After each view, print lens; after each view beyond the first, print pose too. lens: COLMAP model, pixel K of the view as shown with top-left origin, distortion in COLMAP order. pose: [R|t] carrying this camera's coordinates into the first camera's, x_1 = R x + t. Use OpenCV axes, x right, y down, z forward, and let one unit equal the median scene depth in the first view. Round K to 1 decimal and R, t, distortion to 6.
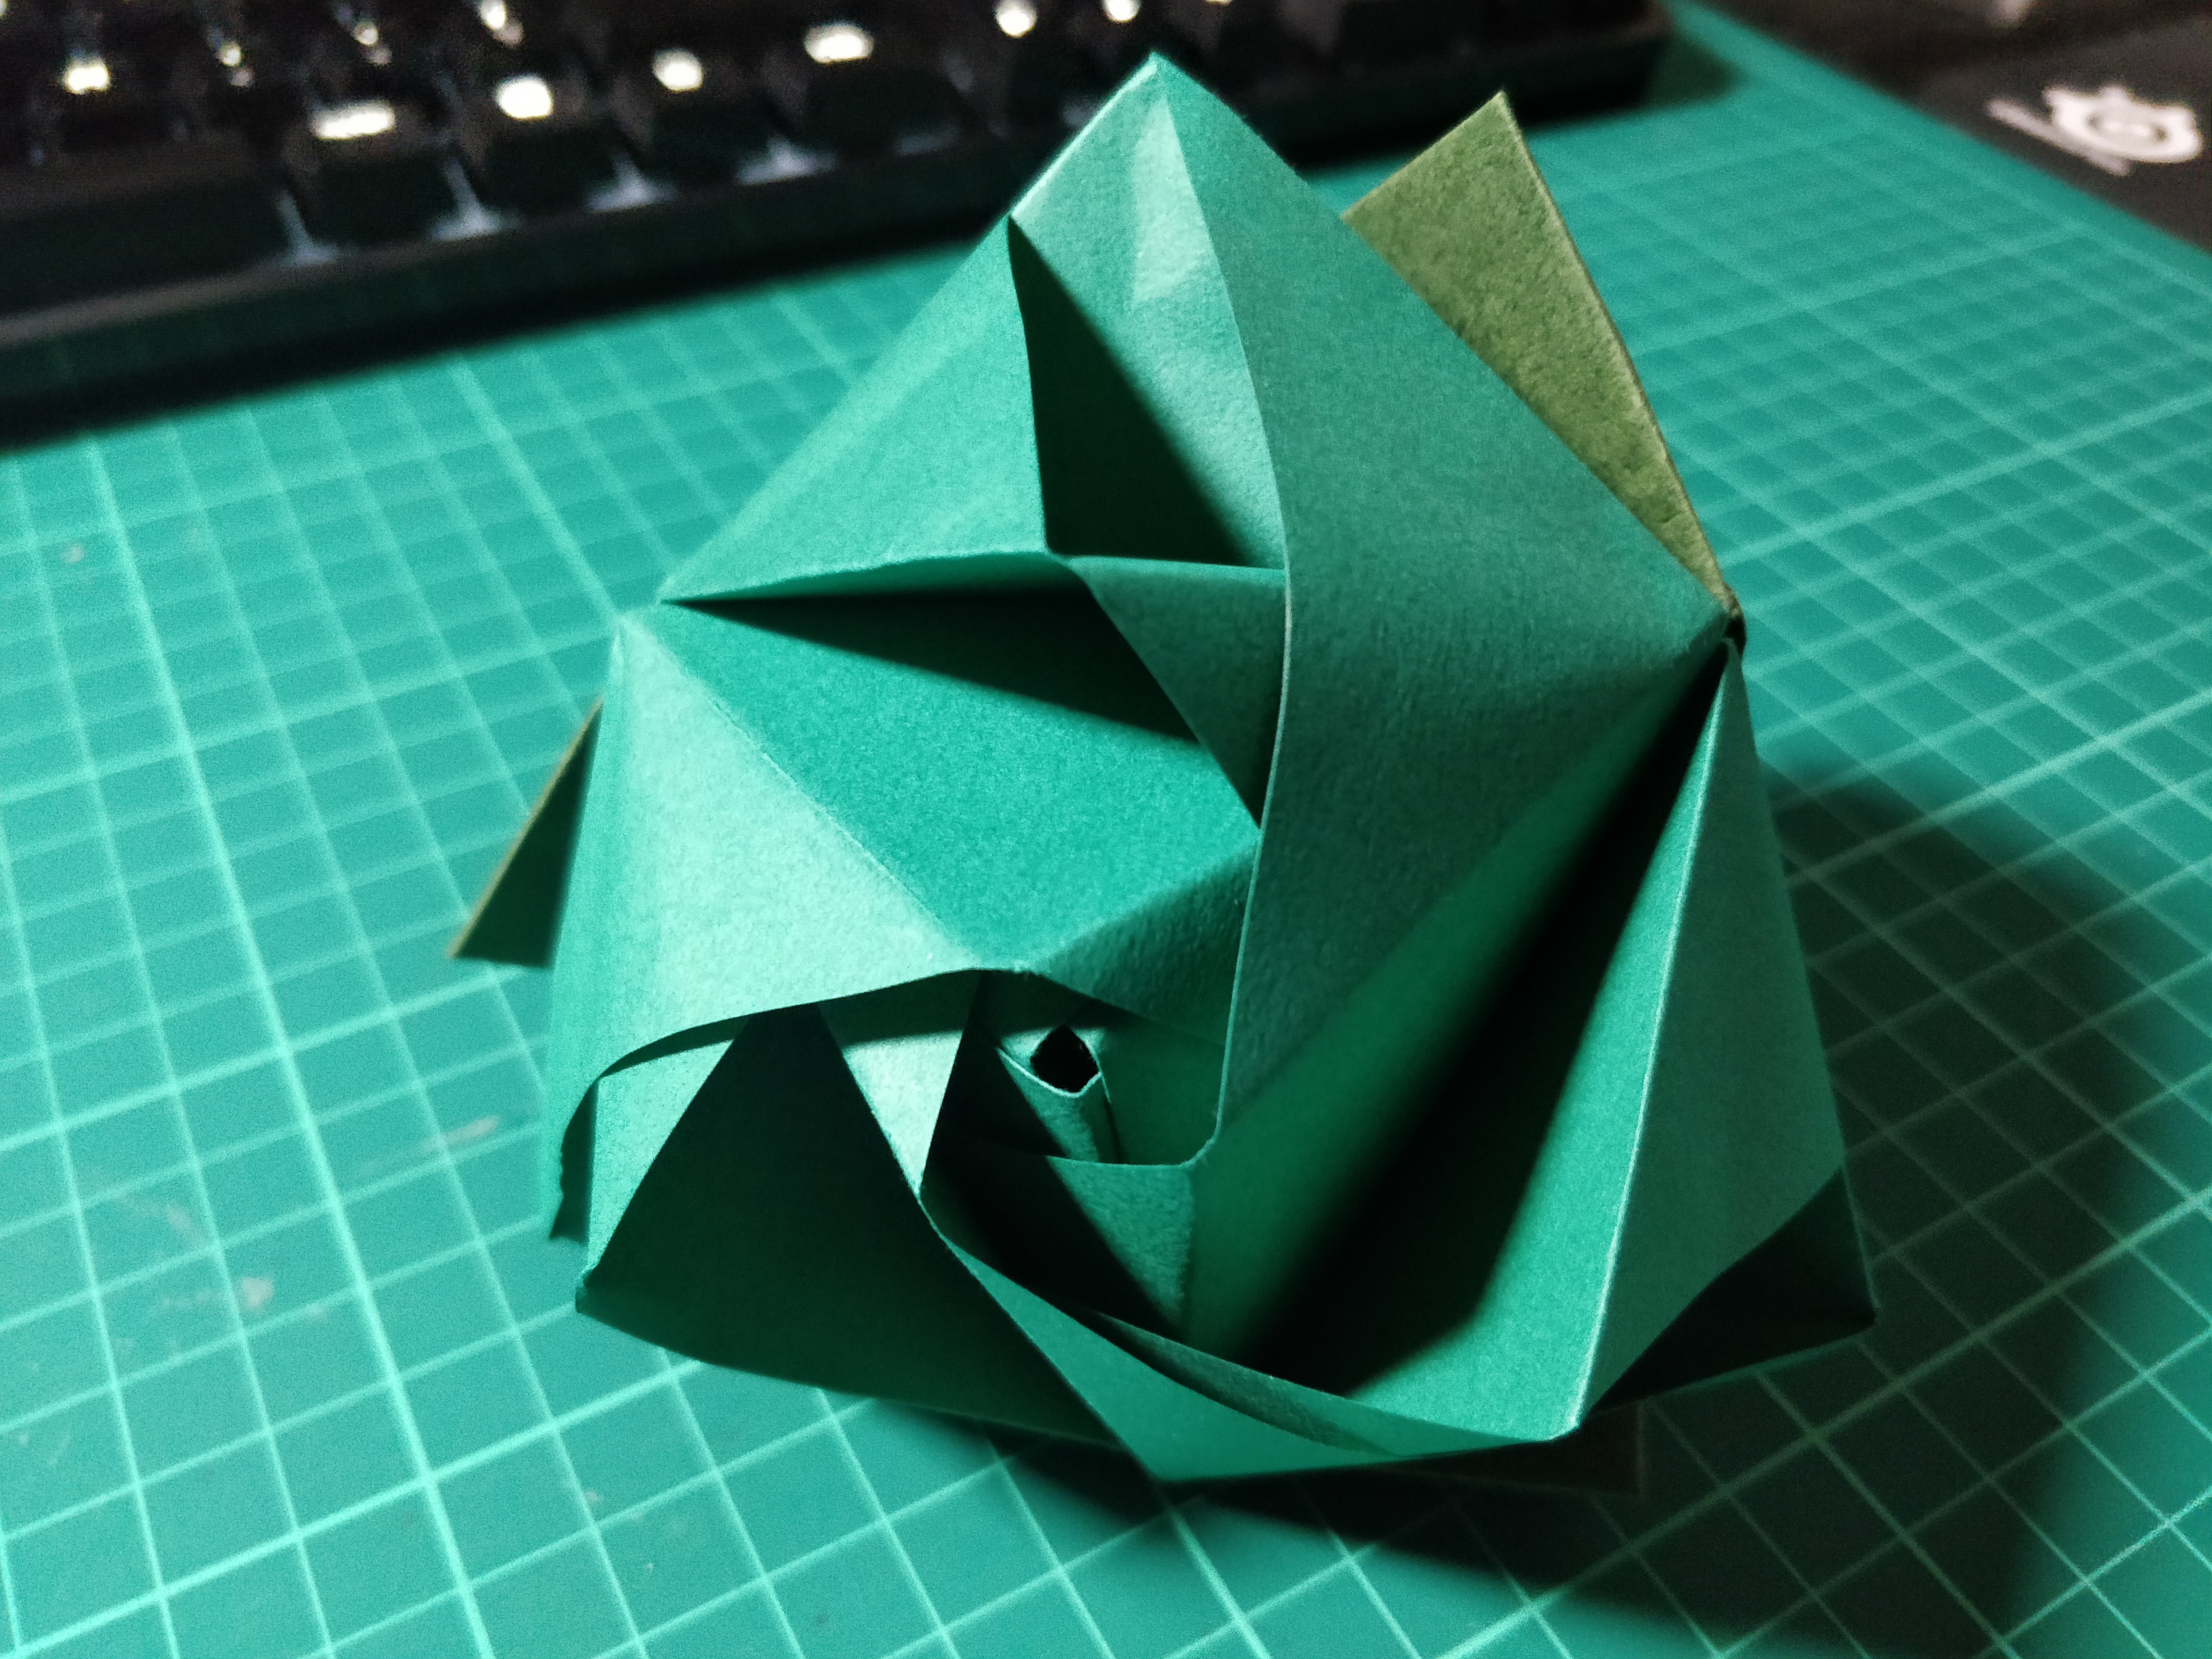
lens RADIAL K [[1871.6, 0, 1108.6], [0, 1871.6, 844.6], [0, 0, 1]] dist [0.010161, -0.034578]
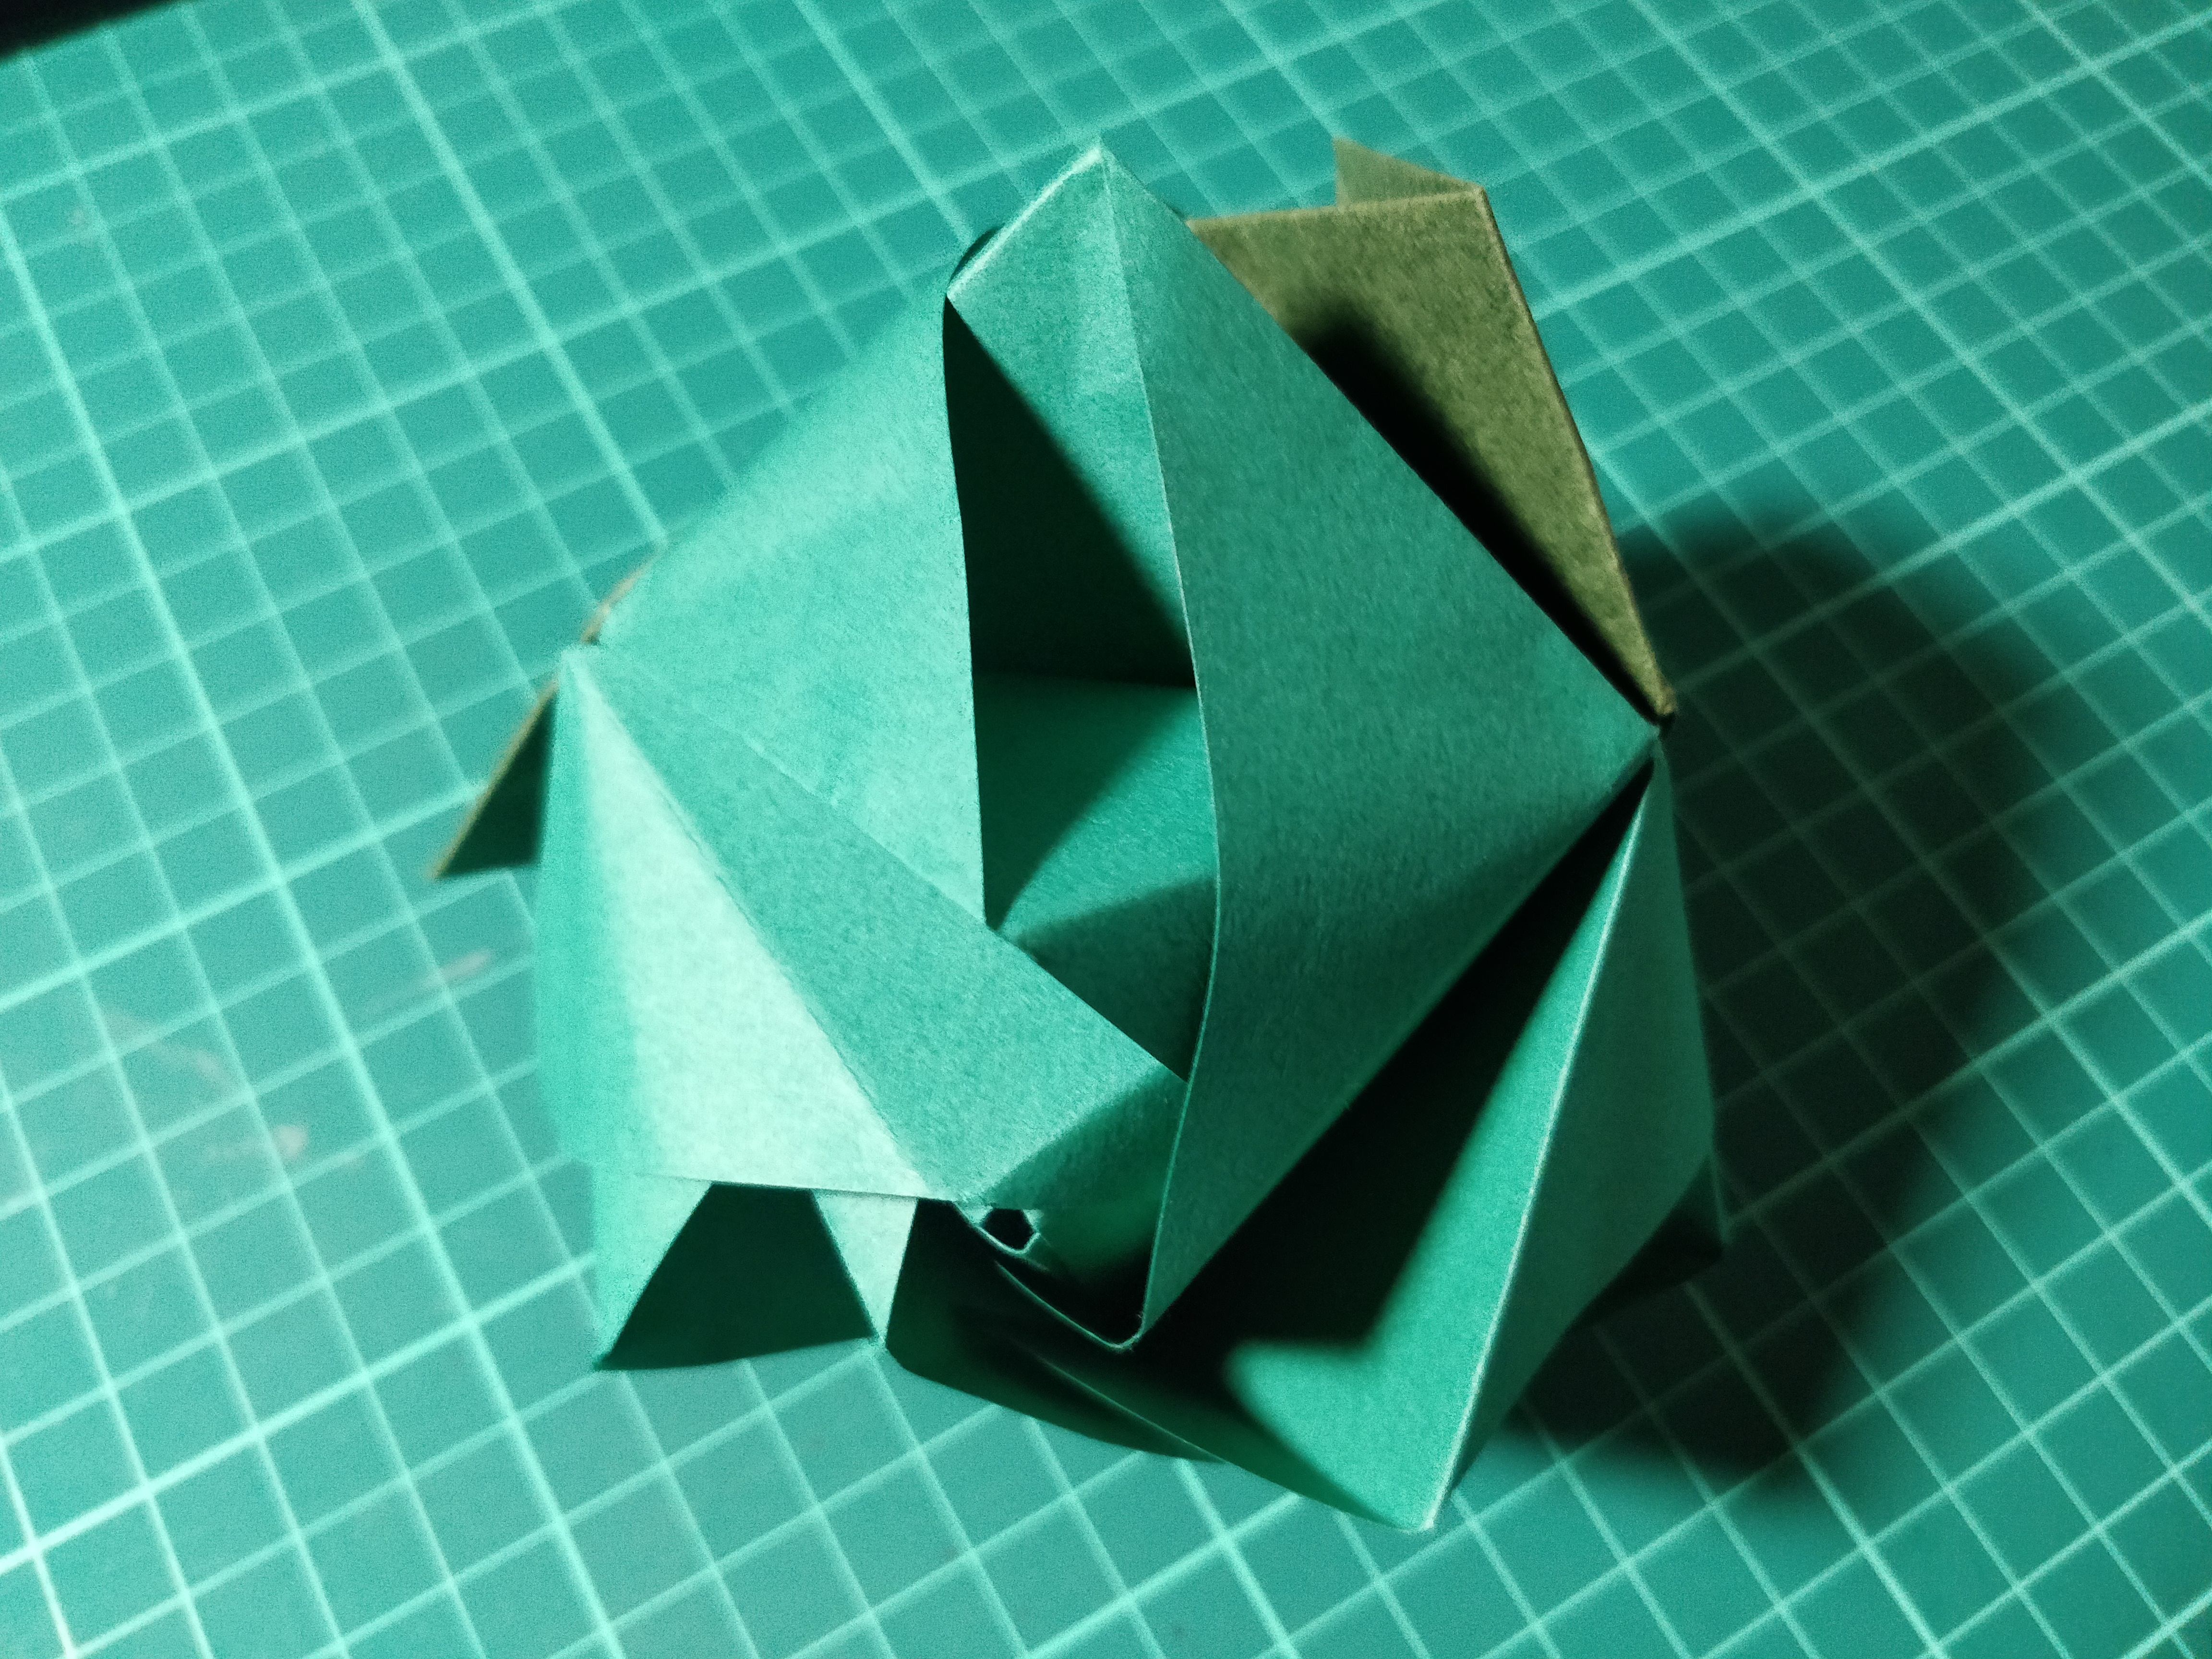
lens RADIAL K [[1871.6, 0, 1108.6], [0, 1871.6, 844.6], [0, 0, 1]] dist [0.010161, -0.034578]
pose [[0.999911, -0.000027, 0.013325, 0.010713], [-0.004811, 0.931809, 0.362918, -0.242871], [-0.012426, -0.362950, 0.931726, 0.016837]]
